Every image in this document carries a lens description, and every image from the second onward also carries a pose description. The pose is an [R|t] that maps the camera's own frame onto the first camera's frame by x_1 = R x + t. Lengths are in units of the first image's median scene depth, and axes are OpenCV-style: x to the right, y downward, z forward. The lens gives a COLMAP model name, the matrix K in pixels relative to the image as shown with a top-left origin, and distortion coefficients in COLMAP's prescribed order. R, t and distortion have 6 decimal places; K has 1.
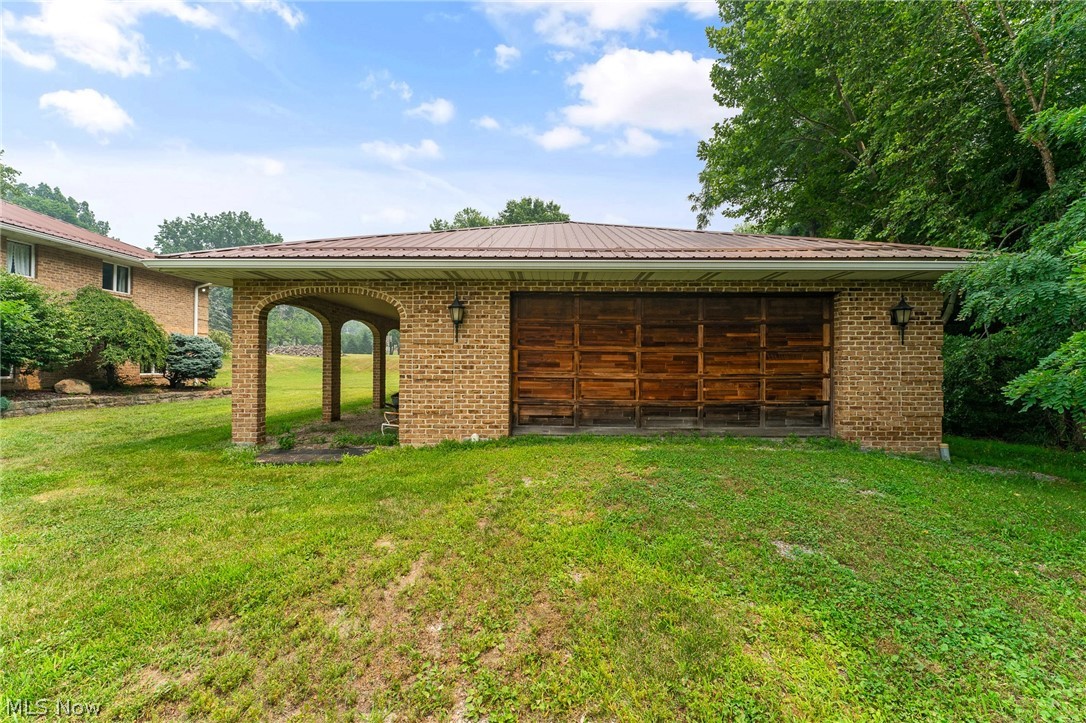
lens RADIAL K [[428.9, 0, 543.0], [0, 428.9, 361.5], [0, 0, 1]] dist [0.000260, -0.000014]
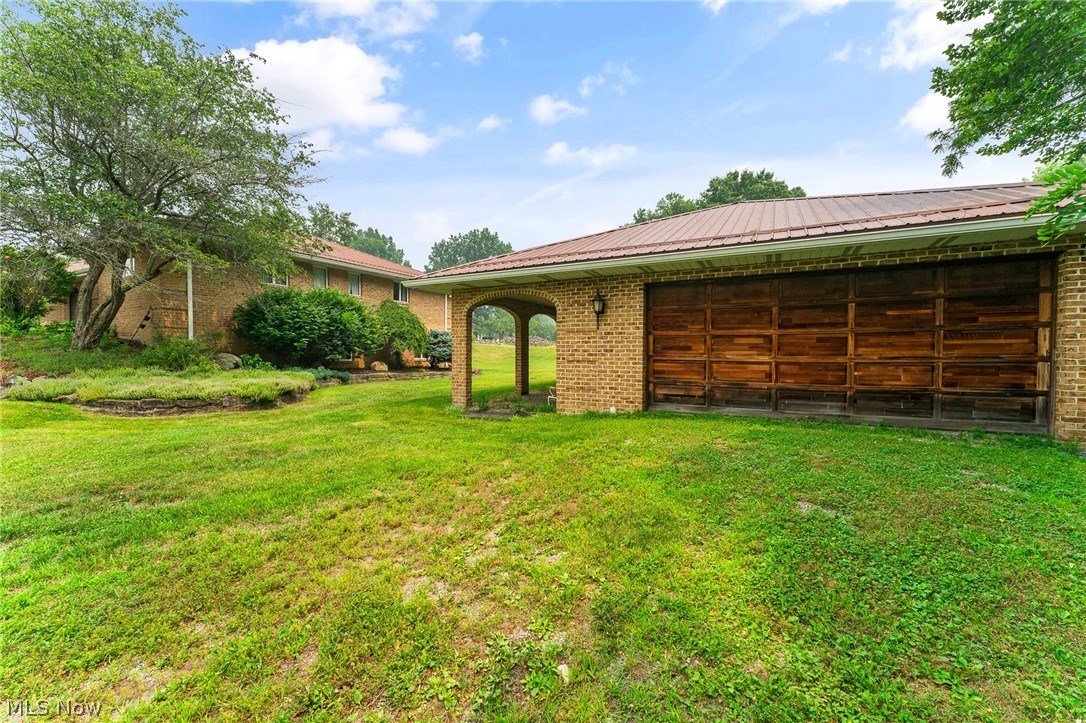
lens RADIAL K [[428.9, 0, 543.0], [0, 428.9, 361.5], [0, 0, 1]] dist [0.000260, -0.000014]
pose [[0.885067, 0.005982, -0.465425, 0.210288], [0.006403, 0.999666, 0.025026, 0.012194], [0.465419, -0.025130, 0.884734, -0.125538]]
